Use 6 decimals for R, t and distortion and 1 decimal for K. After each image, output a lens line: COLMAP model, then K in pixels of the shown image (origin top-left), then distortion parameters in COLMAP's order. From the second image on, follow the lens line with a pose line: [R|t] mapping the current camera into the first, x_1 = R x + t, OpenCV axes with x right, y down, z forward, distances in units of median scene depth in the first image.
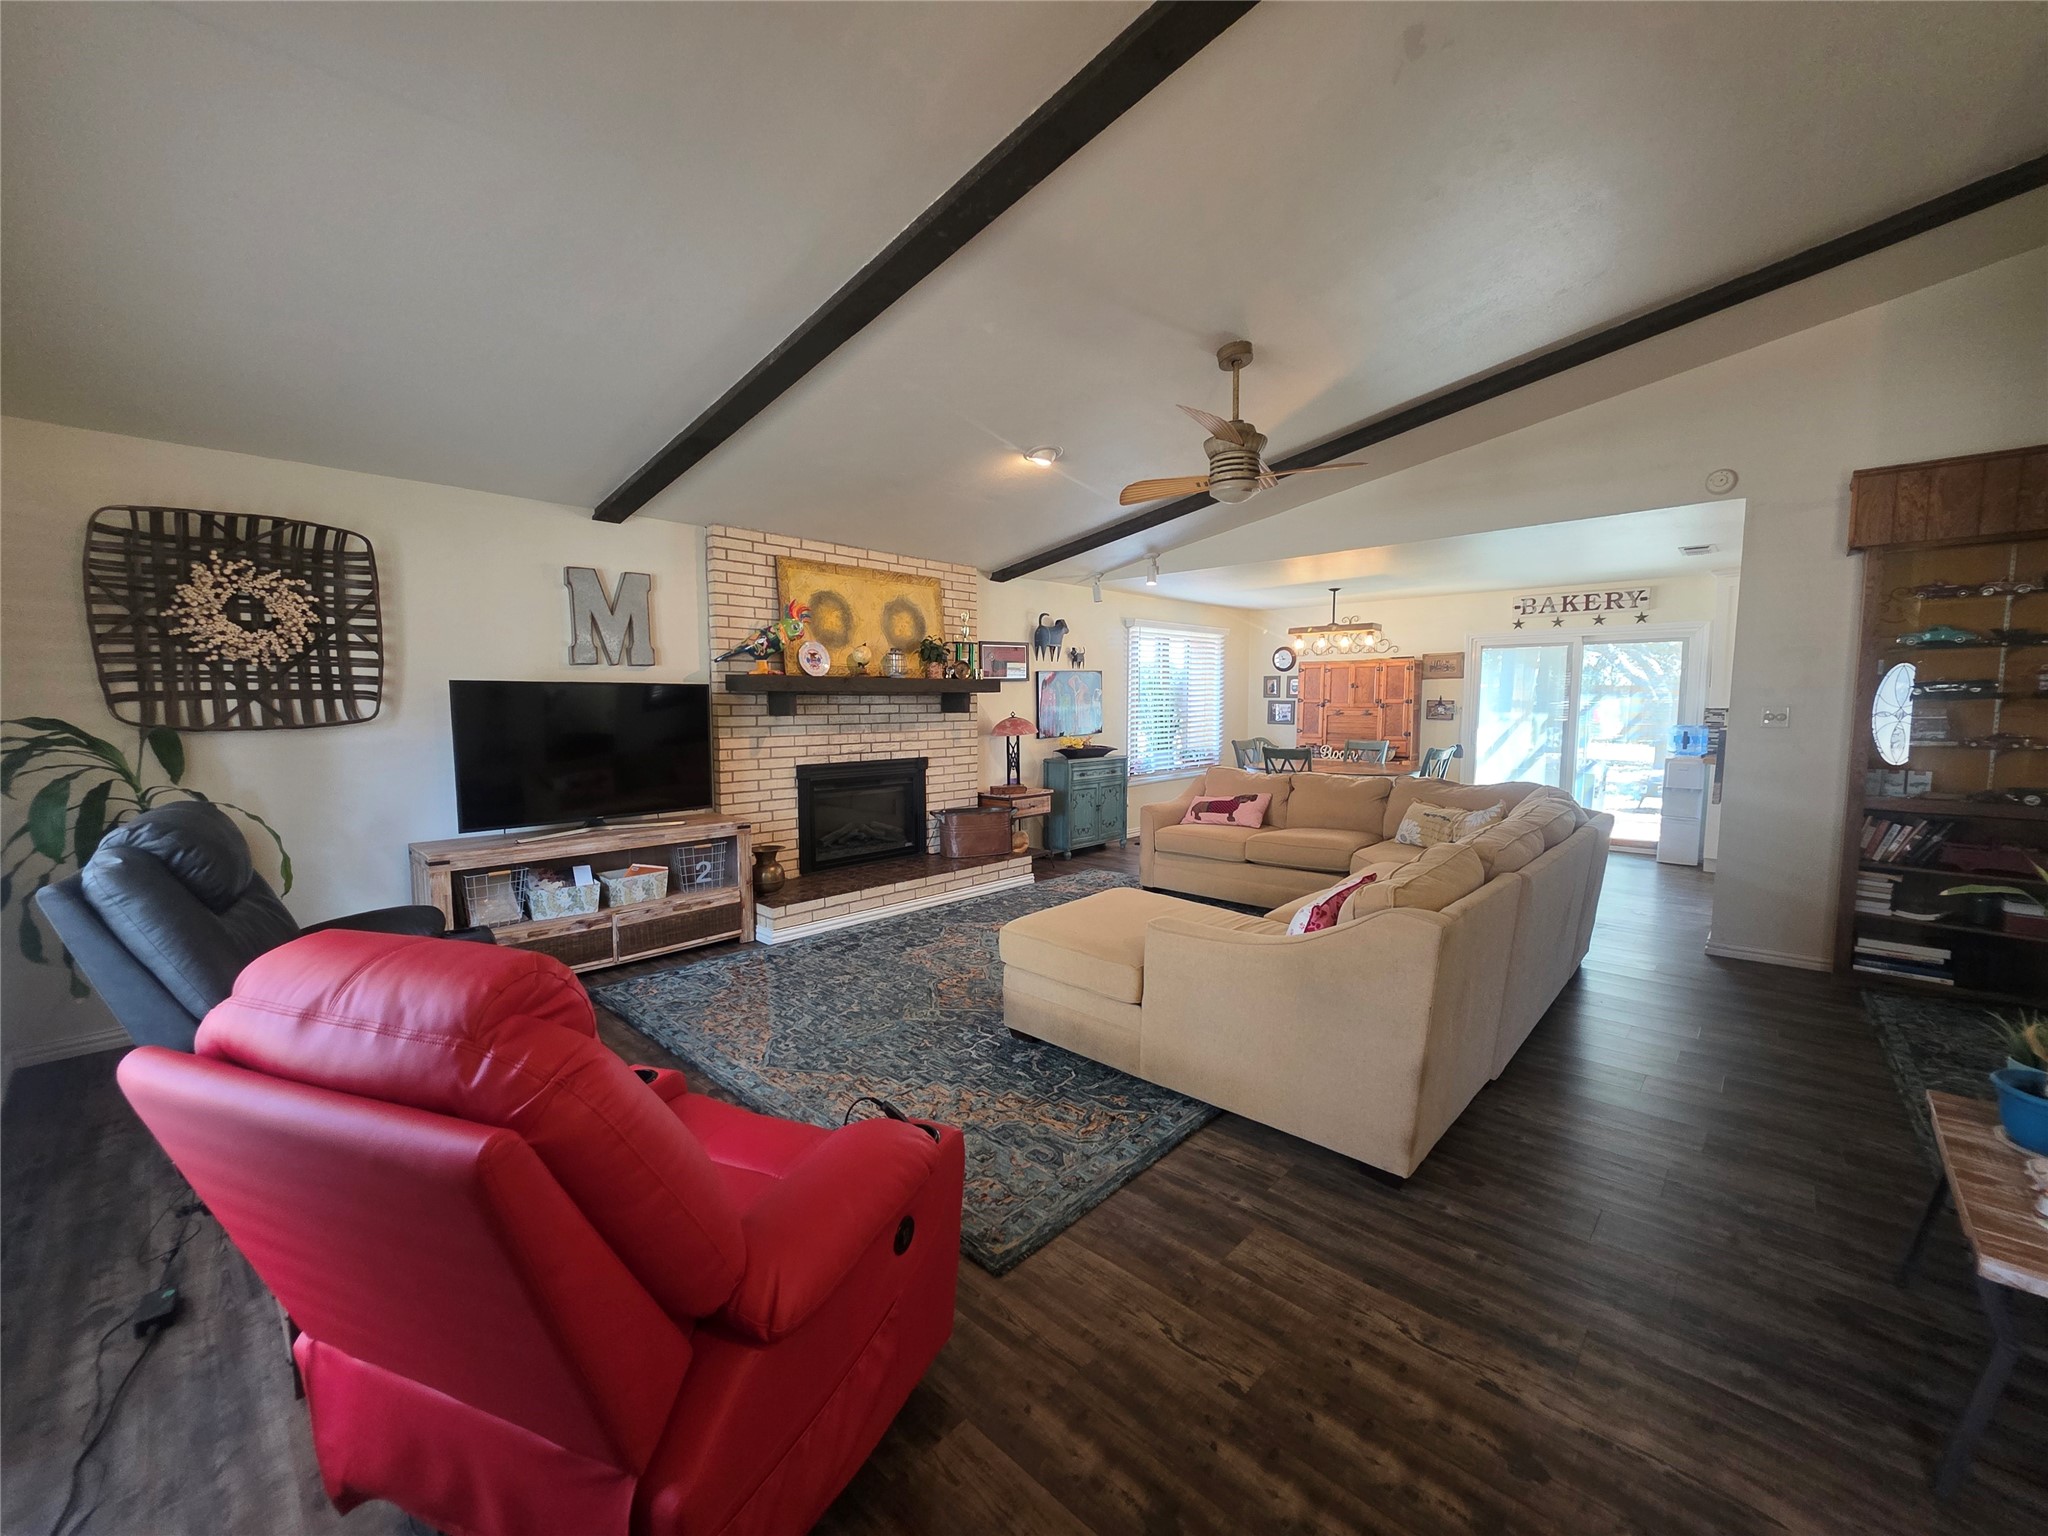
lens RADIAL K [[813.4, 0, 1017.1], [0, 813.4, 777.5], [0, 0, 1]] dist [0.000470, 0.000623]
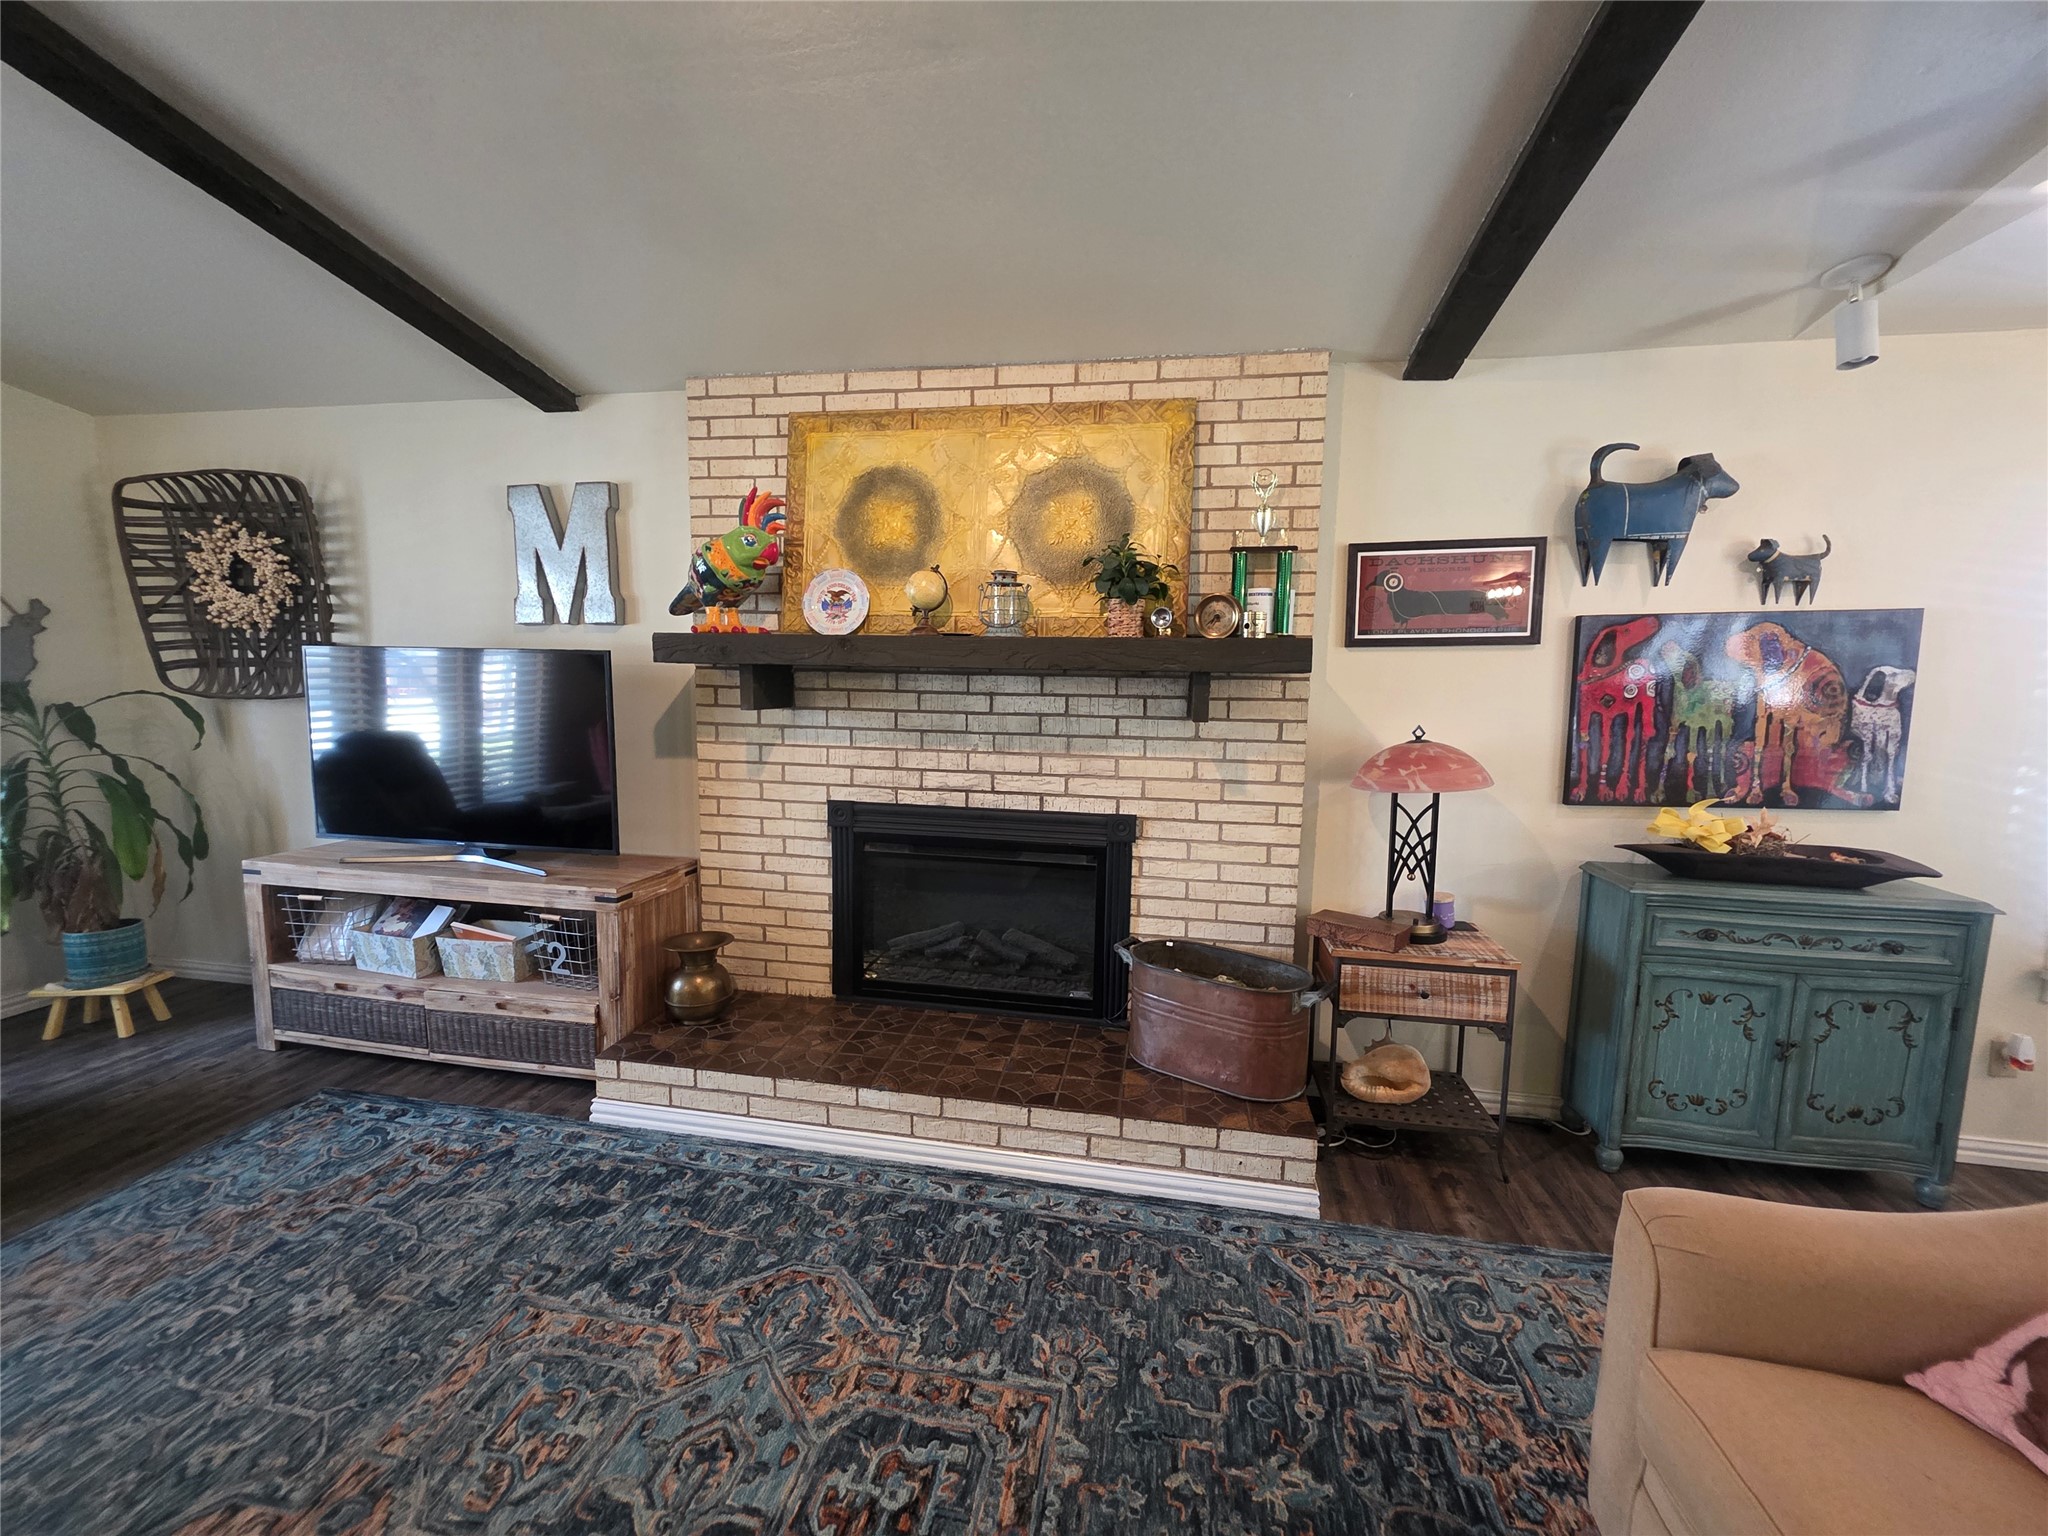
lens RADIAL K [[813.4, 0, 1022.1], [0, 813.4, 773.0], [0, 0, 1]] dist [0.000470, 0.000623]
pose [[0.555359, 0.109652, -0.824350, 0.246633], [-0.098836, 0.992946, 0.065492, -0.080255], [0.825716, 0.045104, 0.562279, 0.779649]]
